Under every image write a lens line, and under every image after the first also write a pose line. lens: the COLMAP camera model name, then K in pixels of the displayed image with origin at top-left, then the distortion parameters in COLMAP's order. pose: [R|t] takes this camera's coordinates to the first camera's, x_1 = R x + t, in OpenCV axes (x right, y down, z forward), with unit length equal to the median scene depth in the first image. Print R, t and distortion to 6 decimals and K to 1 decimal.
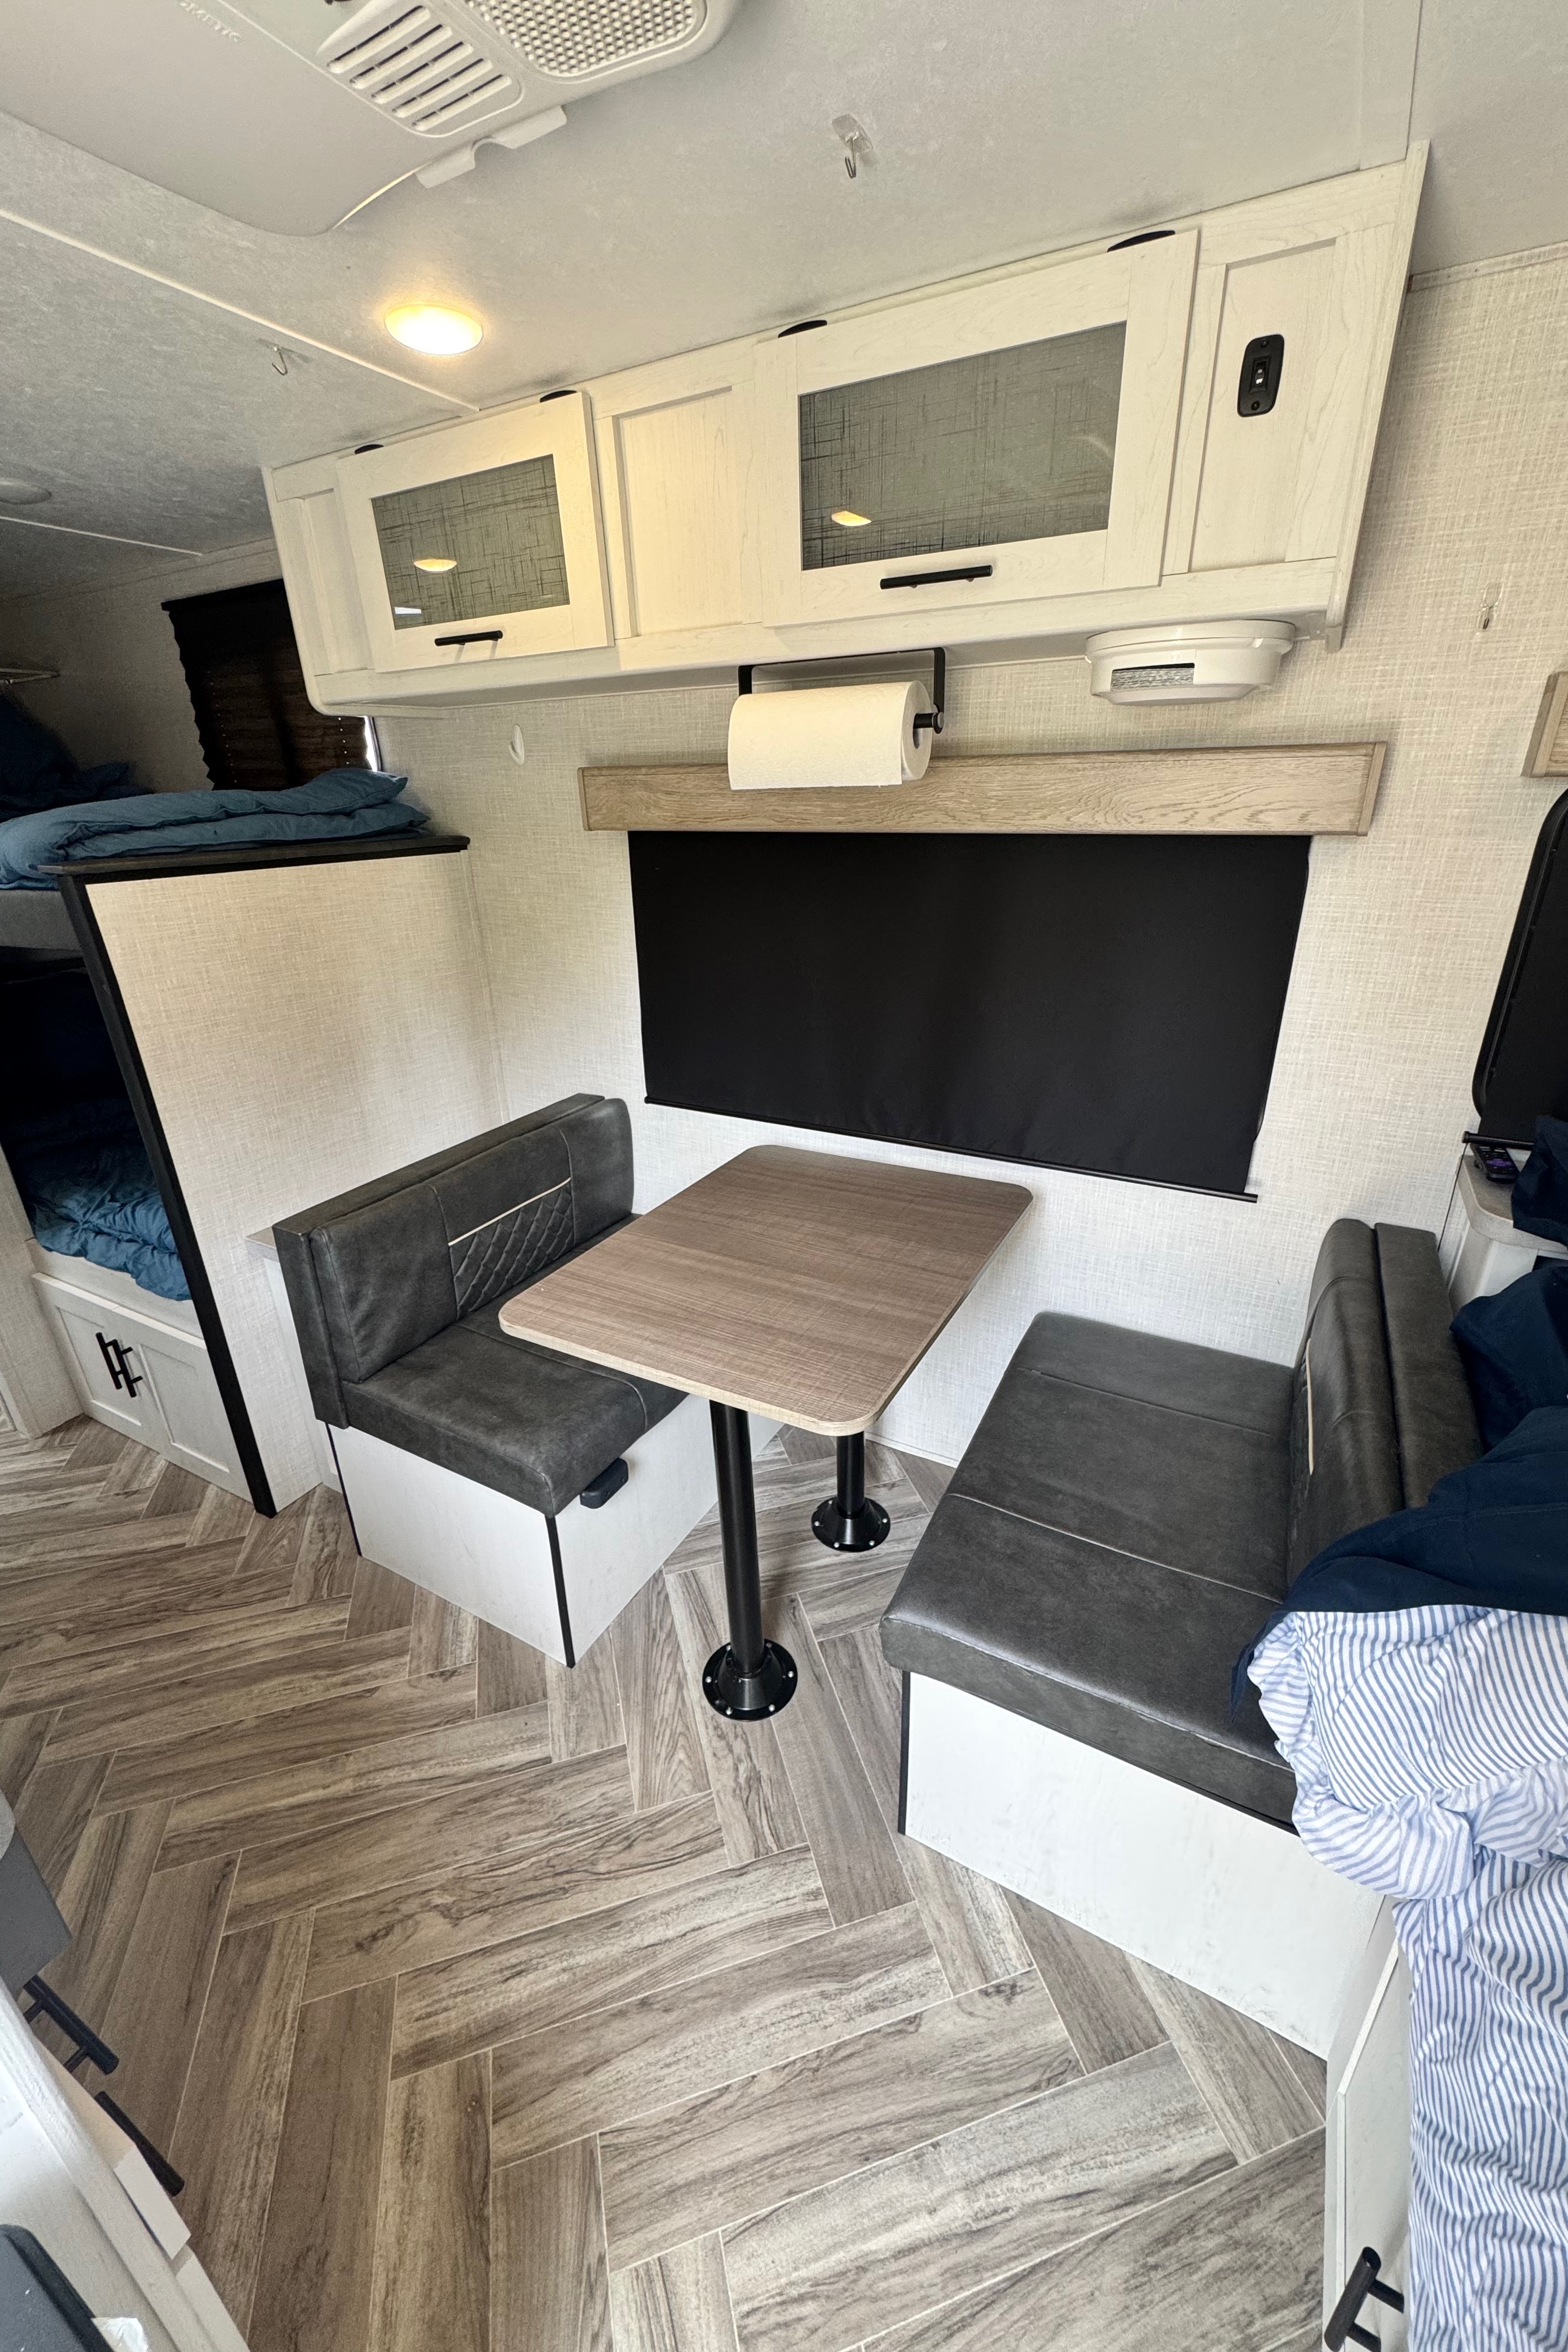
lens RADIAL K [[945.4, 0, 784.0], [0, 945.4, 1176.0], [0, 0, 1]] dist [0.000309, -0.000555]
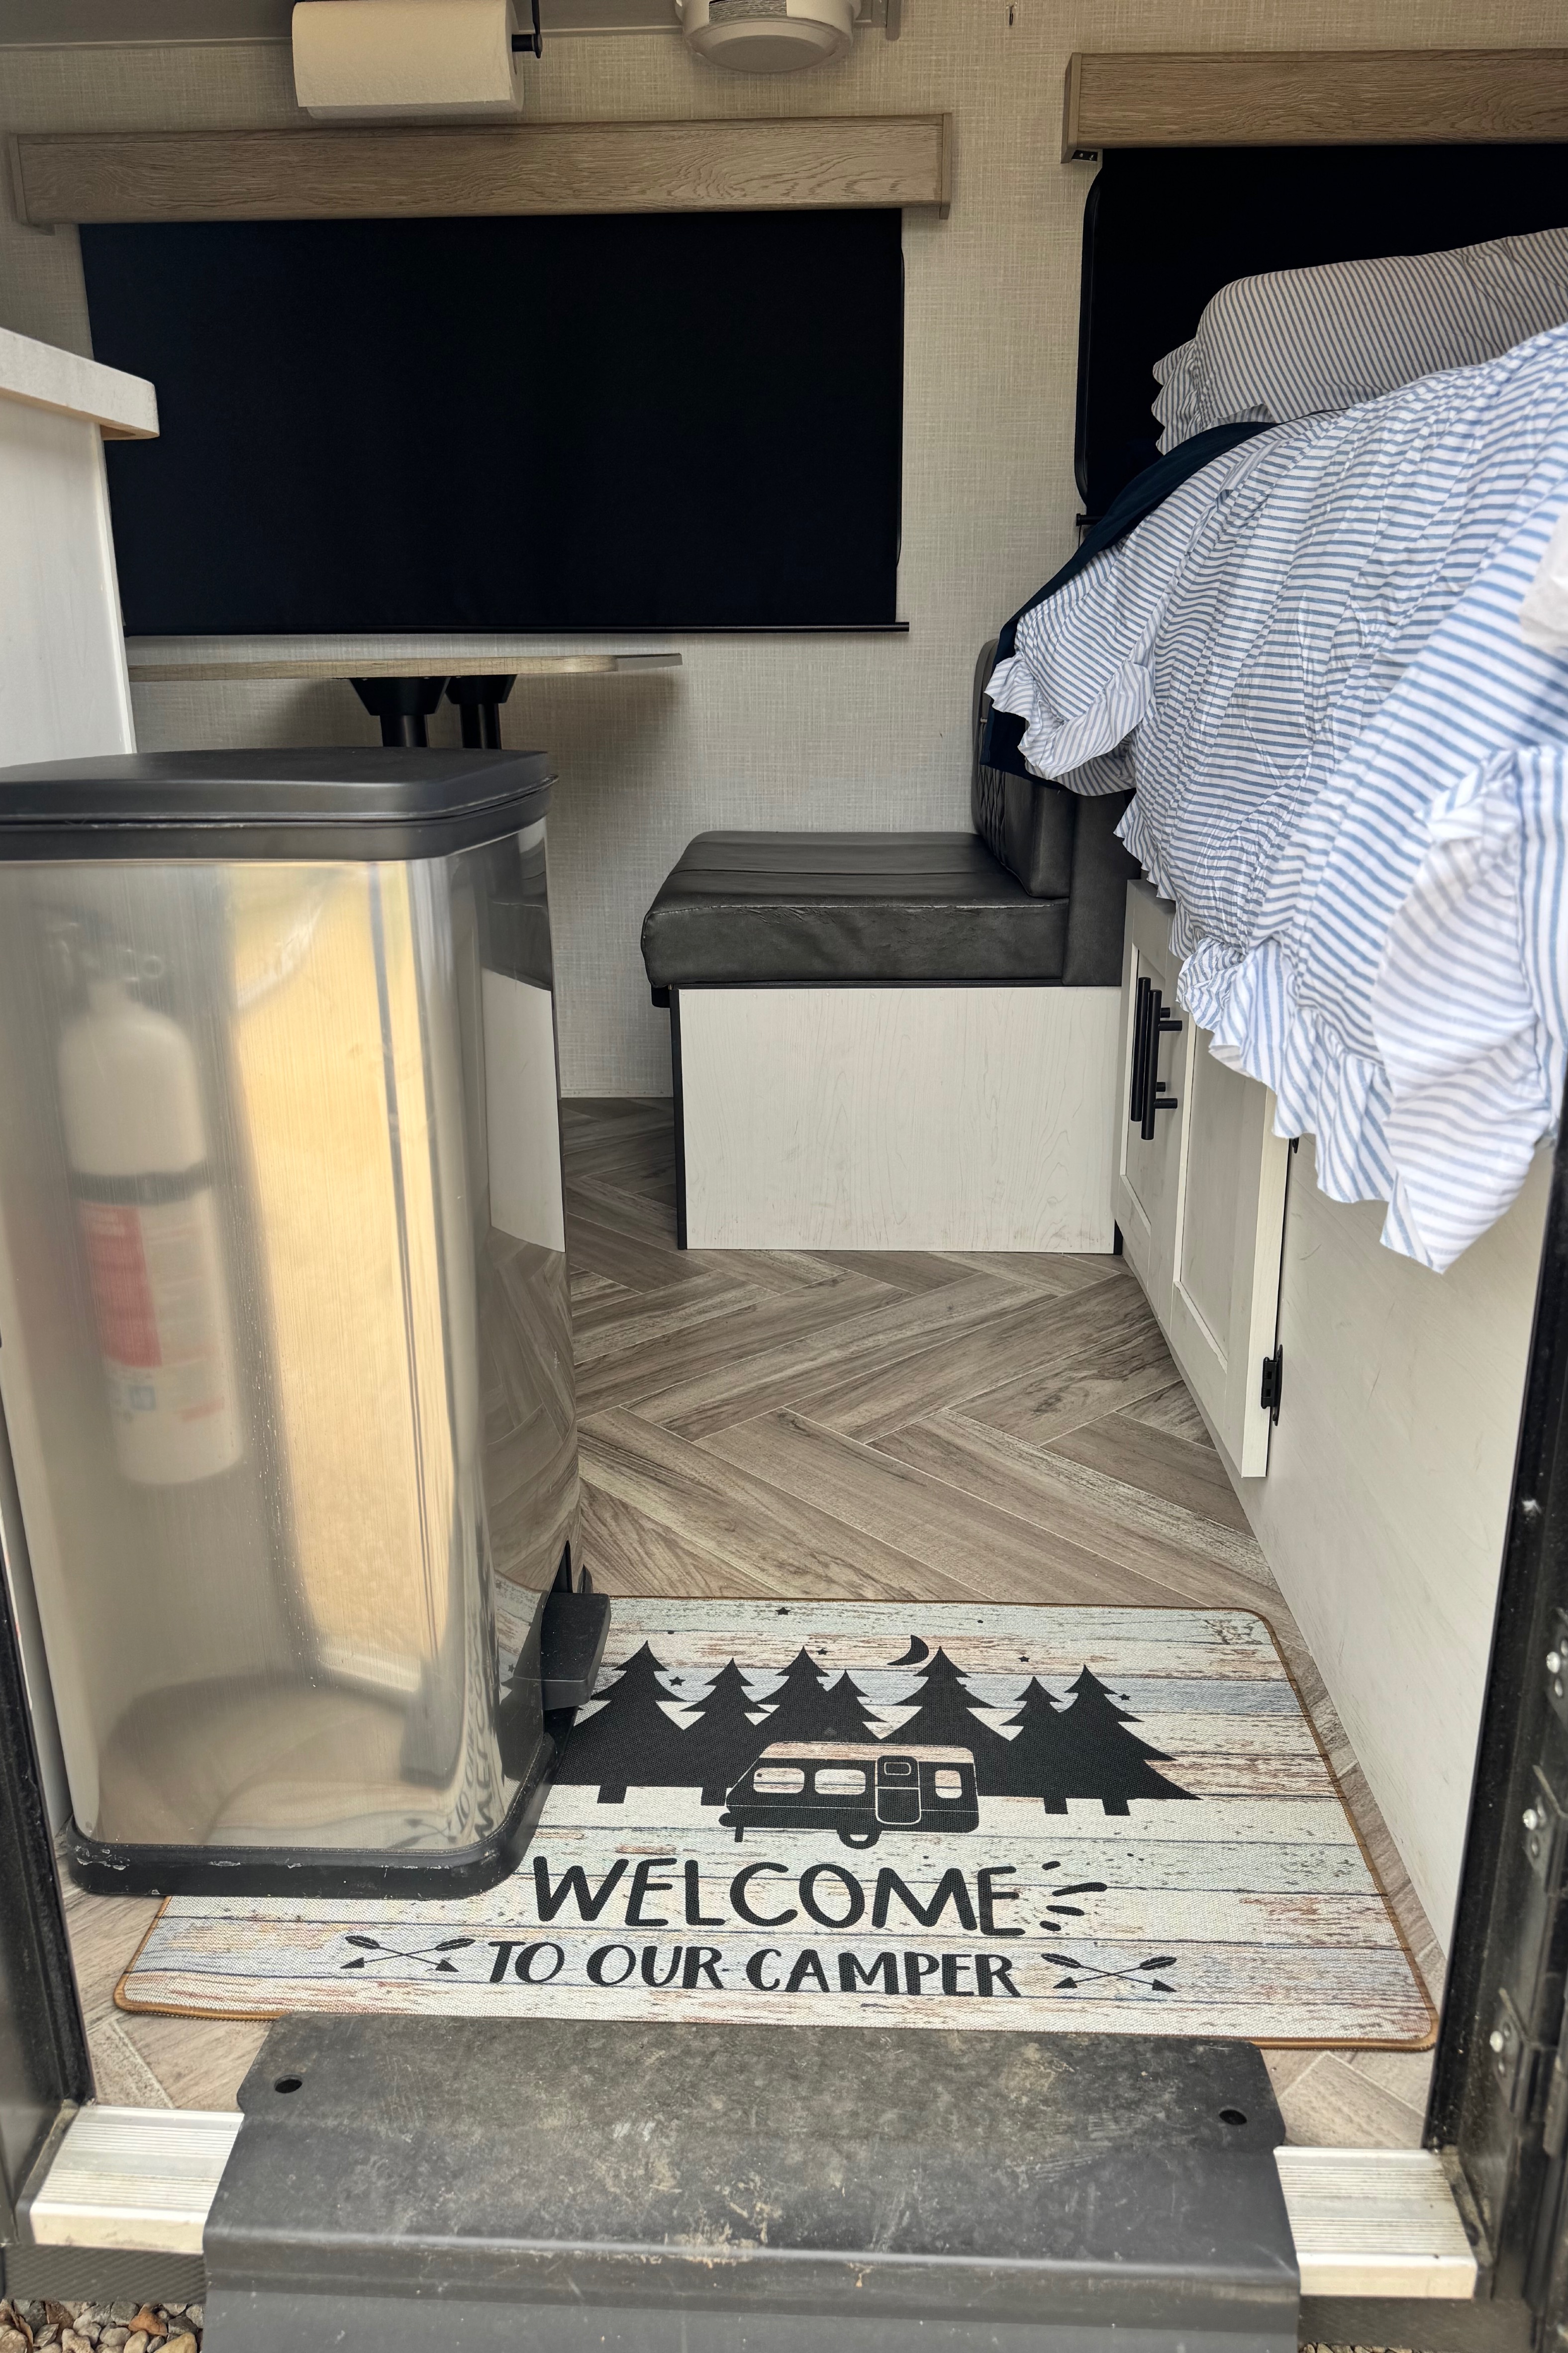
lens RADIAL K [[1717.7, 0, 784.0], [0, 1717.7, 1176.5], [0, 0, 1]] dist [0.000397, -0.001528]
pose [[0.897958, -0.116024, 0.424511, -0.528923], [0.159818, 0.984738, -0.068919, 0.877309], [-0.410035, 0.129731, 0.902796, -0.555087]]
